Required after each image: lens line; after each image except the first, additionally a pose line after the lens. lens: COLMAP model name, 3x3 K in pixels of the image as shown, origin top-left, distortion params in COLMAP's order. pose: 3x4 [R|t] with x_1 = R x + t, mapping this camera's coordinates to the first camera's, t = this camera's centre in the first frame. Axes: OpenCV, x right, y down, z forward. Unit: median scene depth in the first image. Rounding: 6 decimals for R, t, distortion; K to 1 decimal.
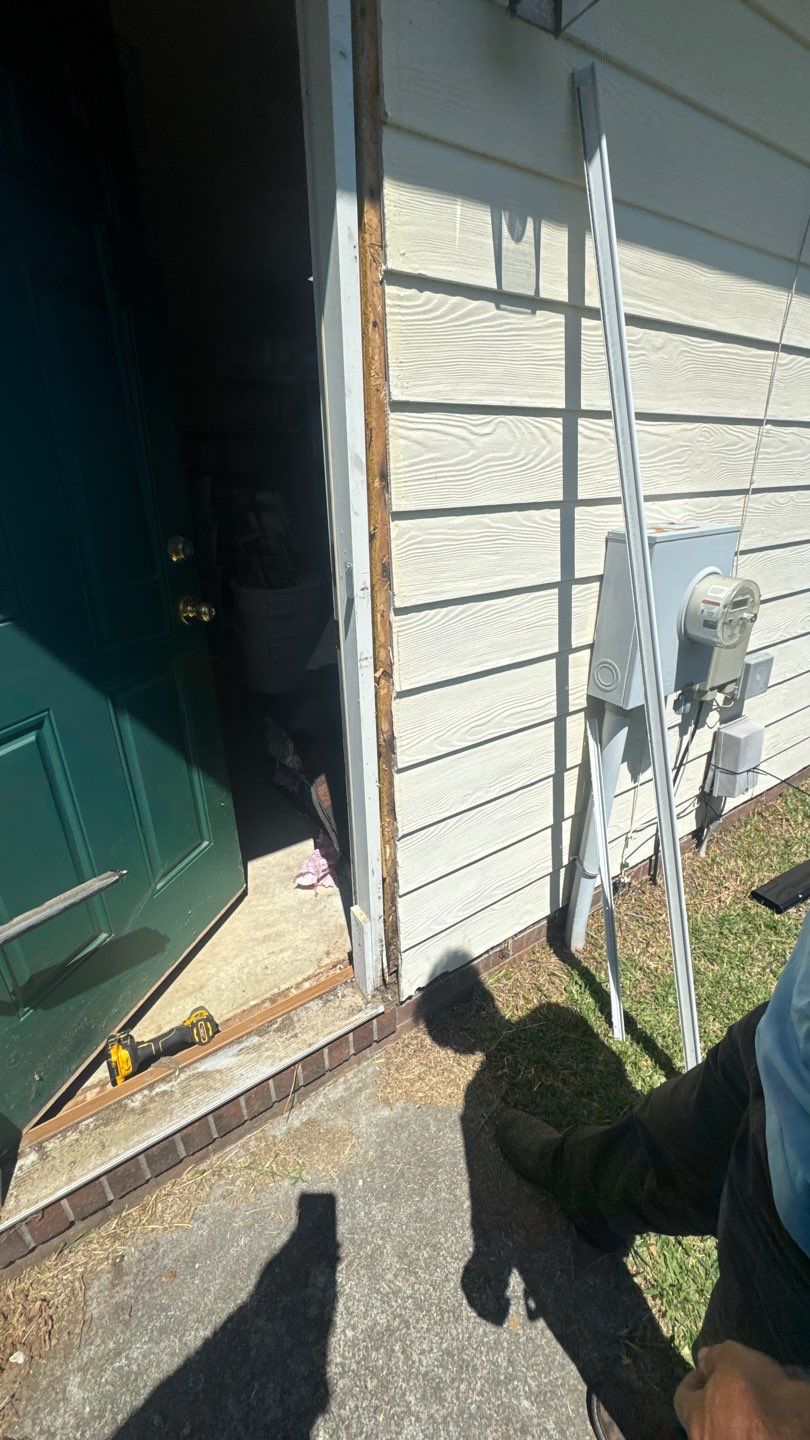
lens RADIAL K [[571.0, 0, 400.6], [0, 571.0, 721.5], [0, 0, 1]] dist [-0.003910, 0.000907]
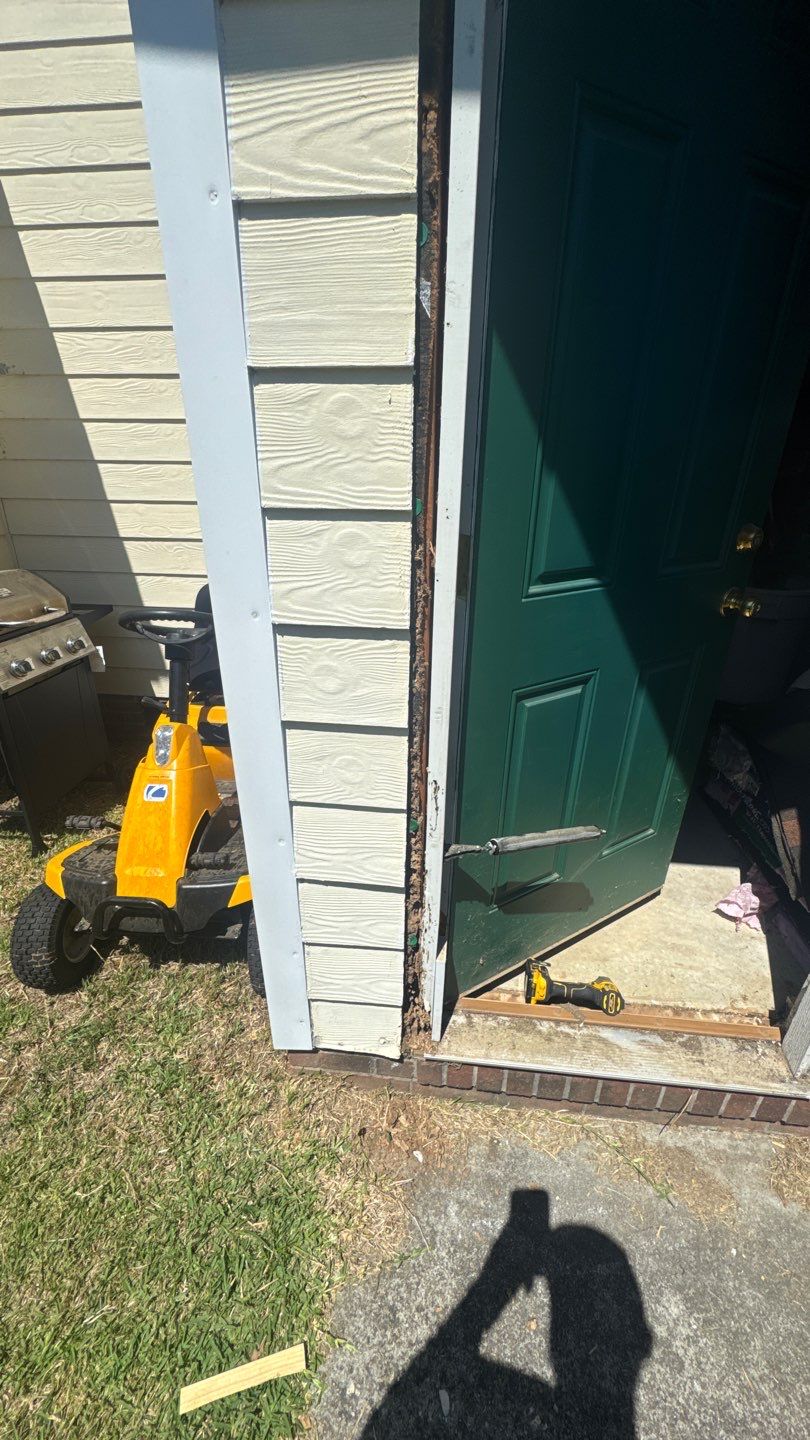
lens RADIAL K [[571.0, 0, 404.6], [0, 571.0, 720.2], [0, 0, 1]] dist [-0.003910, 0.000907]
pose [[0.772533, 0.298447, -0.560466, -0.206197], [-0.281536, 0.952149, 0.118954, 0.037525], [0.569148, 0.065895, 0.819590, -0.093948]]
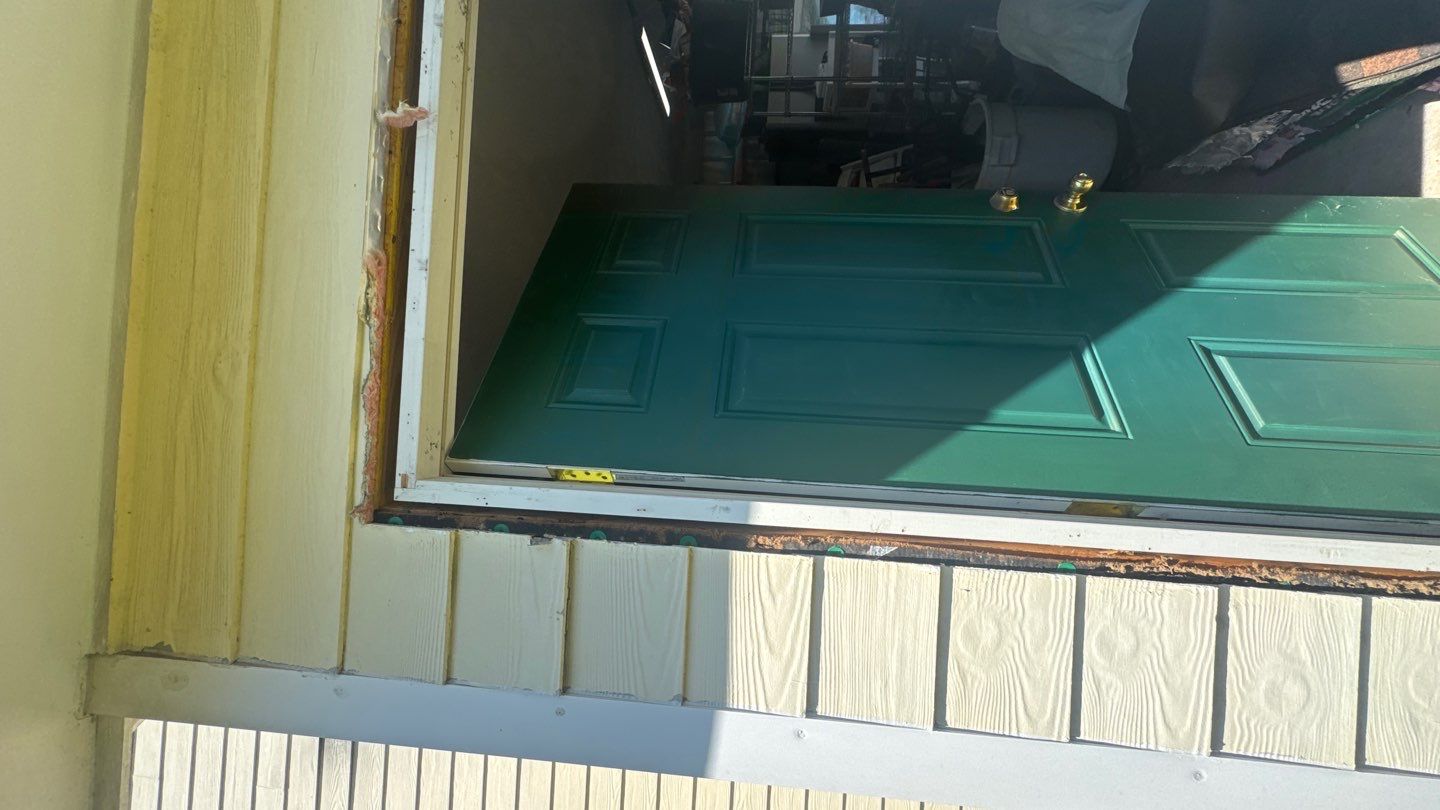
lens RADIAL K [[571.0, 0, 722.7], [0, 571.0, 403.4], [0, 0, 1]] dist [-0.003910, 0.000907]
pose [[0.009013, -0.844643, -0.535254, -0.162760], [0.864513, 0.275585, -0.420321, -0.215072], [0.502529, -0.458946, 0.732689, -0.119176]]
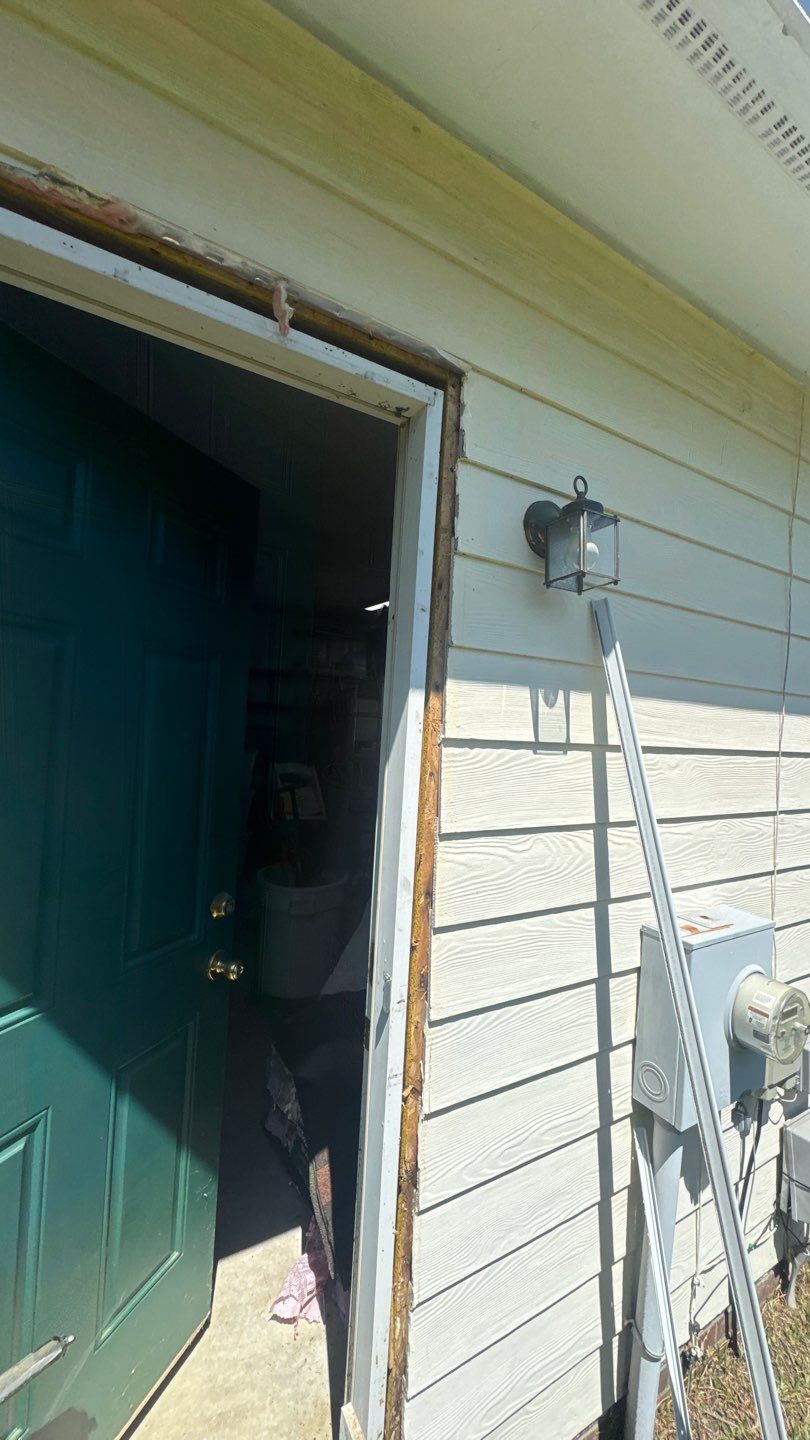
lens RADIAL K [[571.0, 0, 401.9], [0, 571.0, 721.6], [0, 0, 1]] dist [-0.003910, 0.000907]
pose [[0.996382, 0.071786, -0.045495, -0.040116], [-0.084201, 0.906478, -0.413773, -0.204806], [0.011537, 0.416107, 0.909243, -0.073605]]
